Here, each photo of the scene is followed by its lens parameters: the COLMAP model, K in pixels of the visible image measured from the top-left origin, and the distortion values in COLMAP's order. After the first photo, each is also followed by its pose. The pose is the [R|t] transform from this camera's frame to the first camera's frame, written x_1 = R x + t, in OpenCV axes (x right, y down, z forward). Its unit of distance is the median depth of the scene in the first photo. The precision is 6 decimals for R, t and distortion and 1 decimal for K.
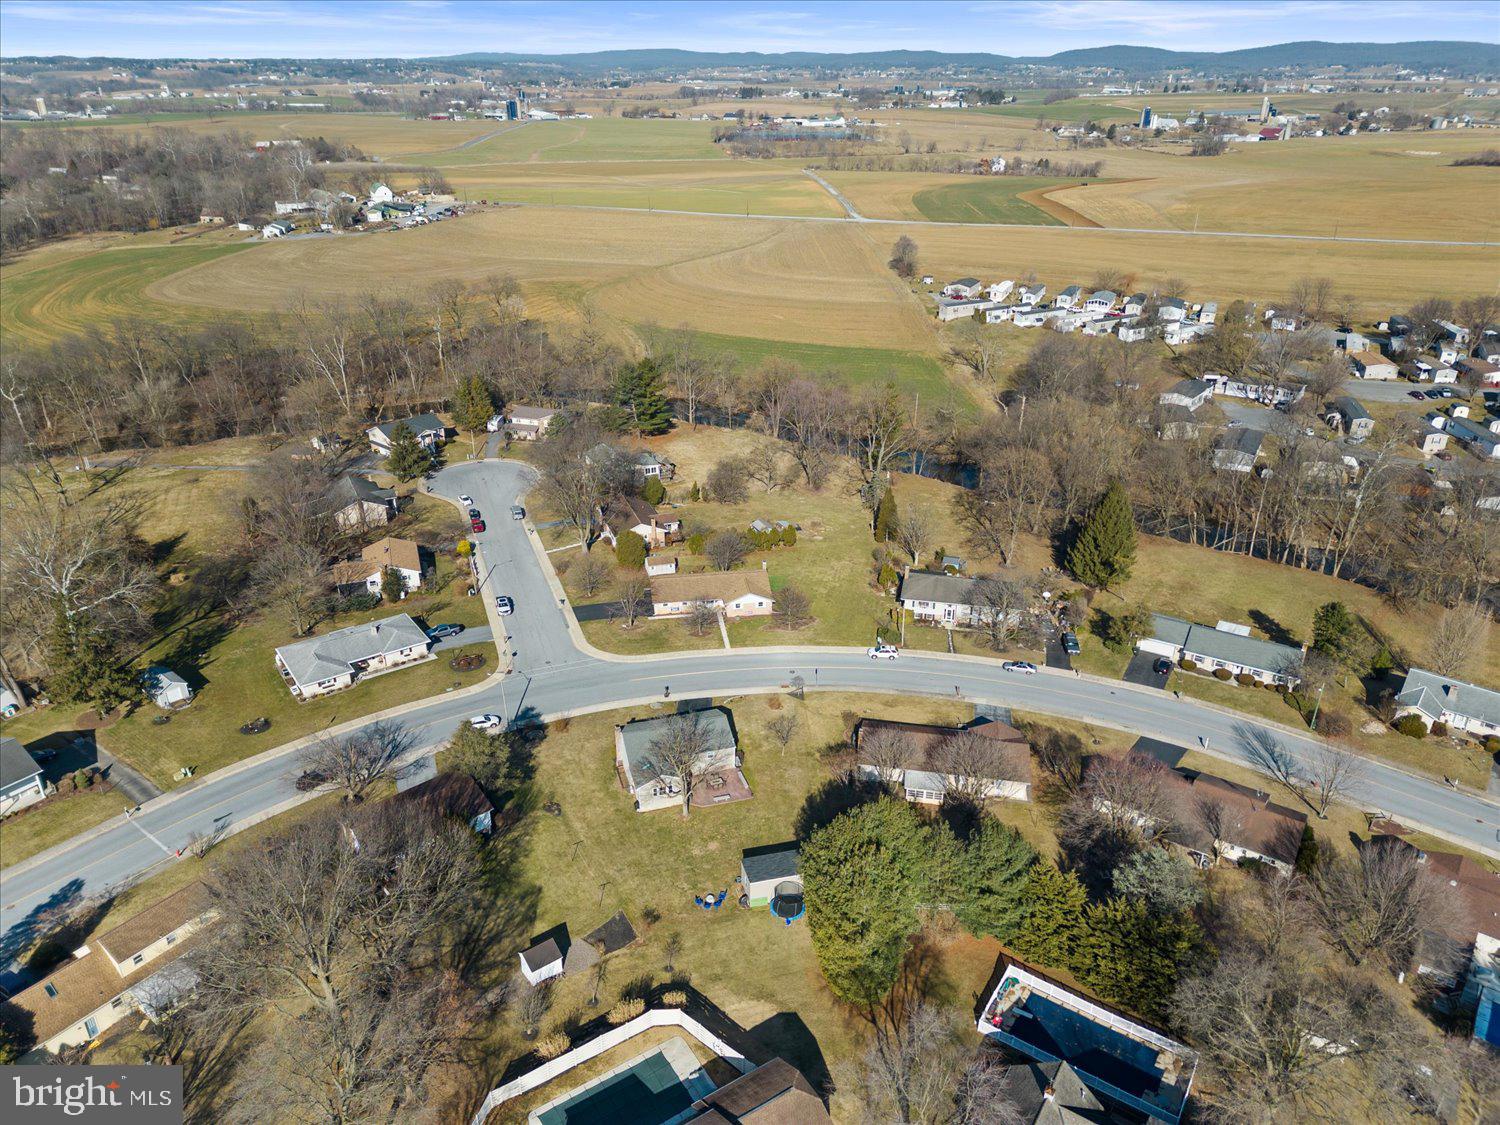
lens RADIAL K [[1047.8, 0, 748.9], [0, 1047.8, 559.0], [0, 0, 1]] dist [0.067824, -0.054060]
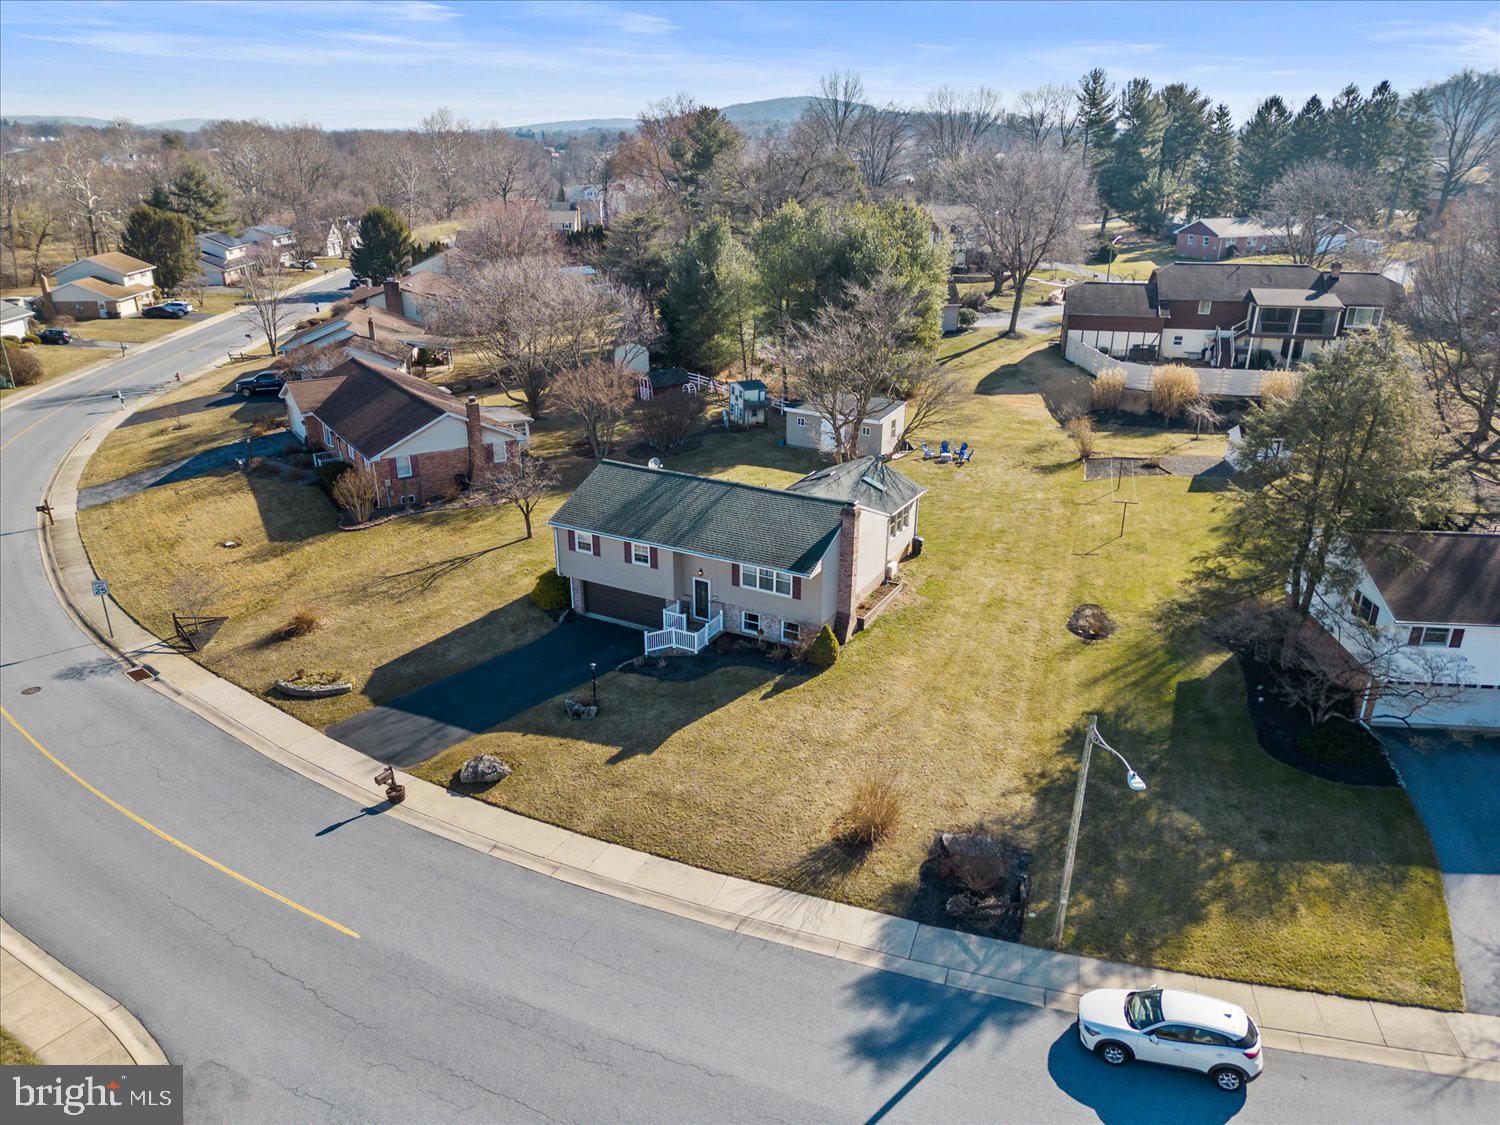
lens RADIAL K [[1047.8, 0, 748.0], [0, 1047.8, 560.5], [0, 0, 1]] dist [0.067824, -0.054060]
pose [[-0.693033, -0.267403, 0.669478, -0.316680], [0.301718, 0.735827, 0.606238, -0.038531], [-0.654730, 0.622136, -0.429272, 1.123731]]
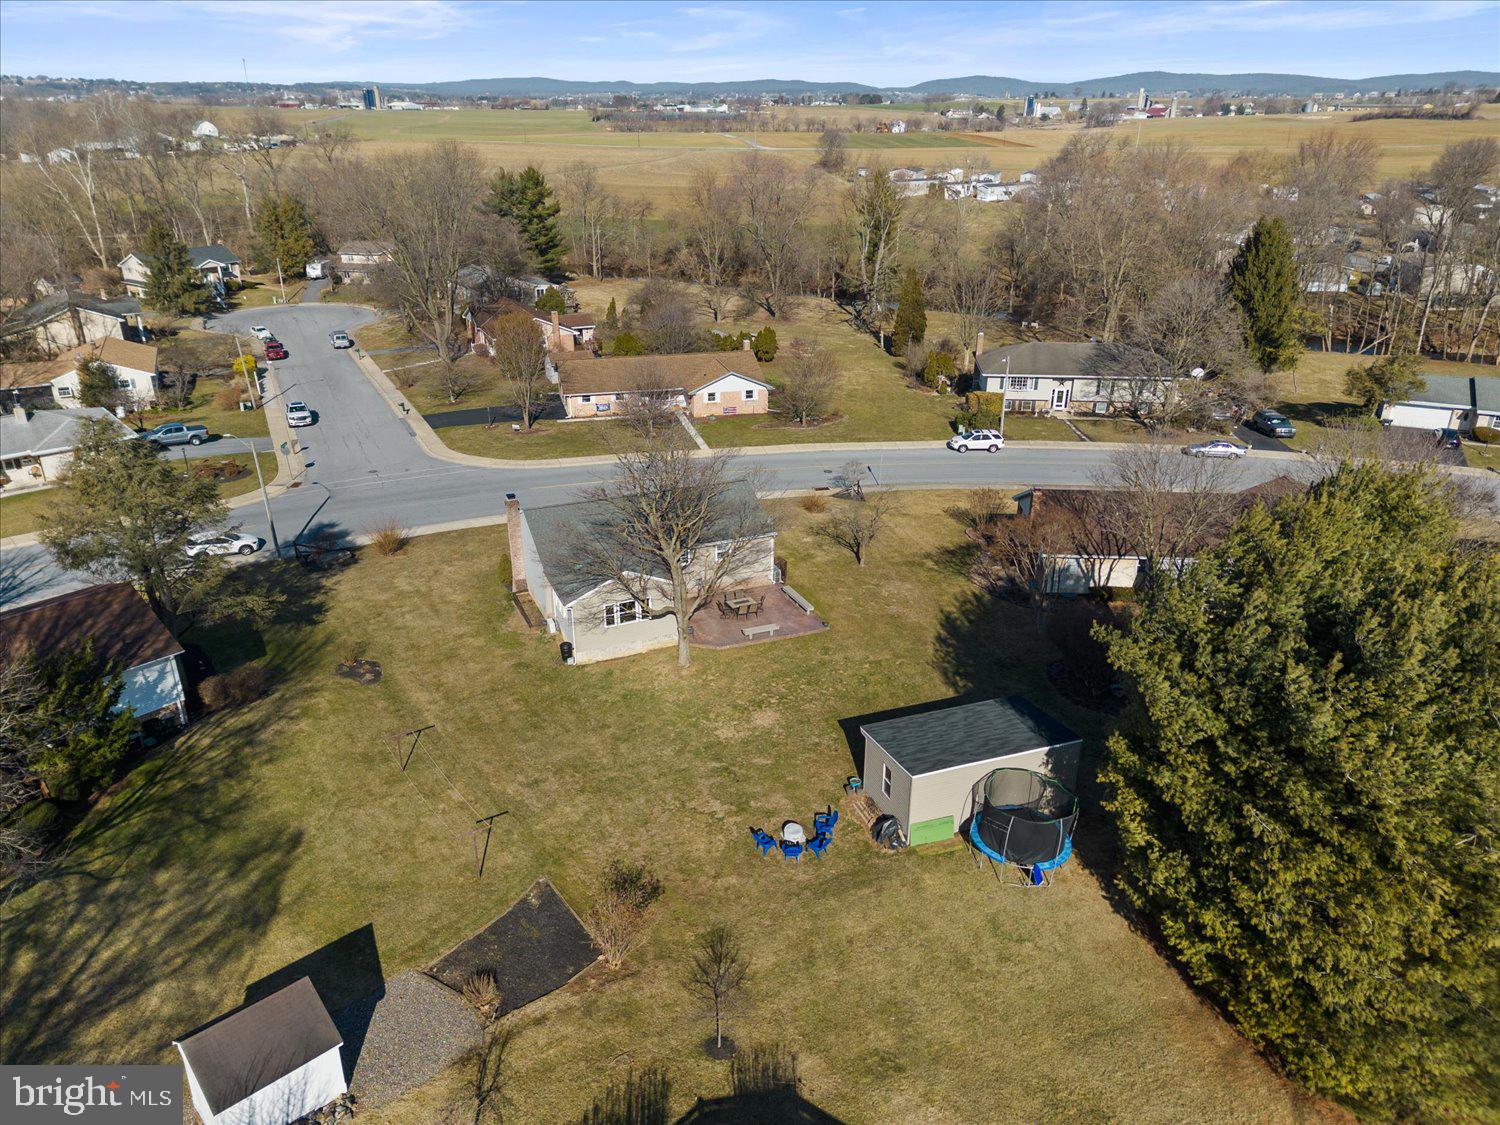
lens RADIAL K [[1047.8, 0, 750.0], [0, 1047.8, 561.6], [0, 0, 1]] dist [0.067824, -0.054060]
pose [[0.993572, -0.039541, 0.106073, -0.069720], [0.042129, 0.998864, -0.022265, 0.192425], [-0.105072, 0.026591, 0.994109, 0.521218]]
